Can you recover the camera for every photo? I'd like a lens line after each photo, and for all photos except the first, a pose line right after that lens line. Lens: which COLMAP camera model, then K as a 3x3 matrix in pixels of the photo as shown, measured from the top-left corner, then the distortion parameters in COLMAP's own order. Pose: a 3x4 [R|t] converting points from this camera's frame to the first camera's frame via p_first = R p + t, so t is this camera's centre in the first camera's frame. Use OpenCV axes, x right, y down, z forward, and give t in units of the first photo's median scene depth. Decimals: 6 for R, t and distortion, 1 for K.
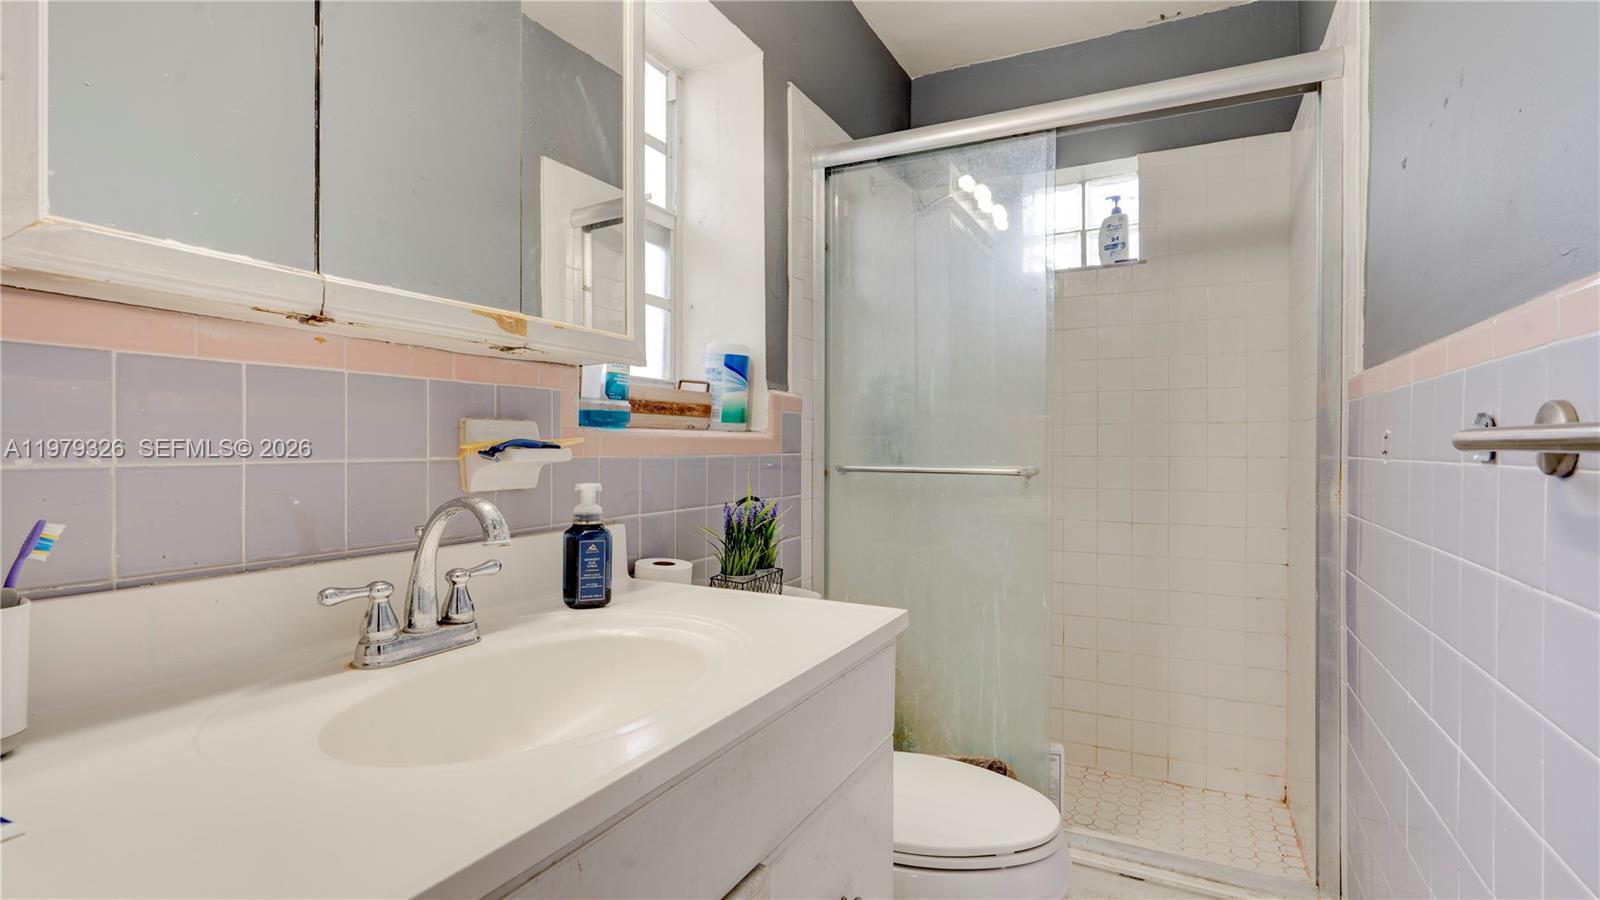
lens RADIAL K [[751.8, 0, 811.7], [0, 751.8, 451.7], [0, 0, 1]] dist [-0.025347, 0.009001]
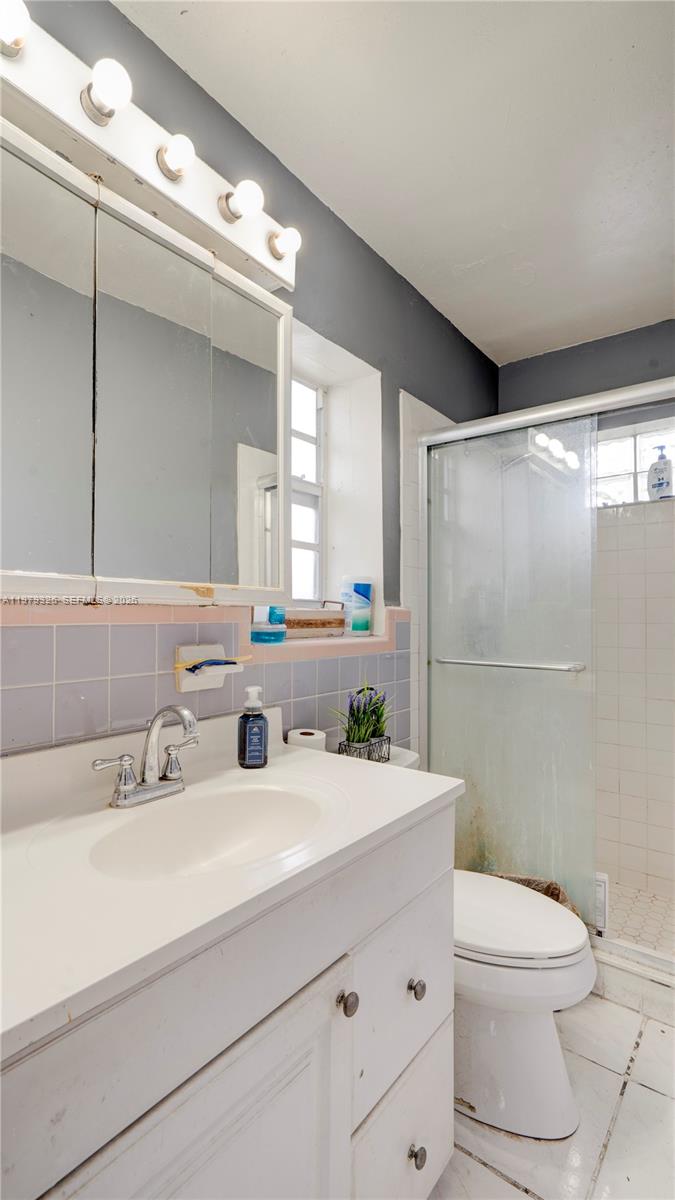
lens RADIAL K [[563.9, 0, 336.5], [0, 563.9, 605.3], [0, 0, 1]] dist [-0.025347, 0.009001]
pose [[0.980886, -0.000641, -0.194584, 0.065017], [-0.002623, 0.999860, -0.016517, -0.072295], [0.194567, 0.016712, 0.980747, -0.074487]]
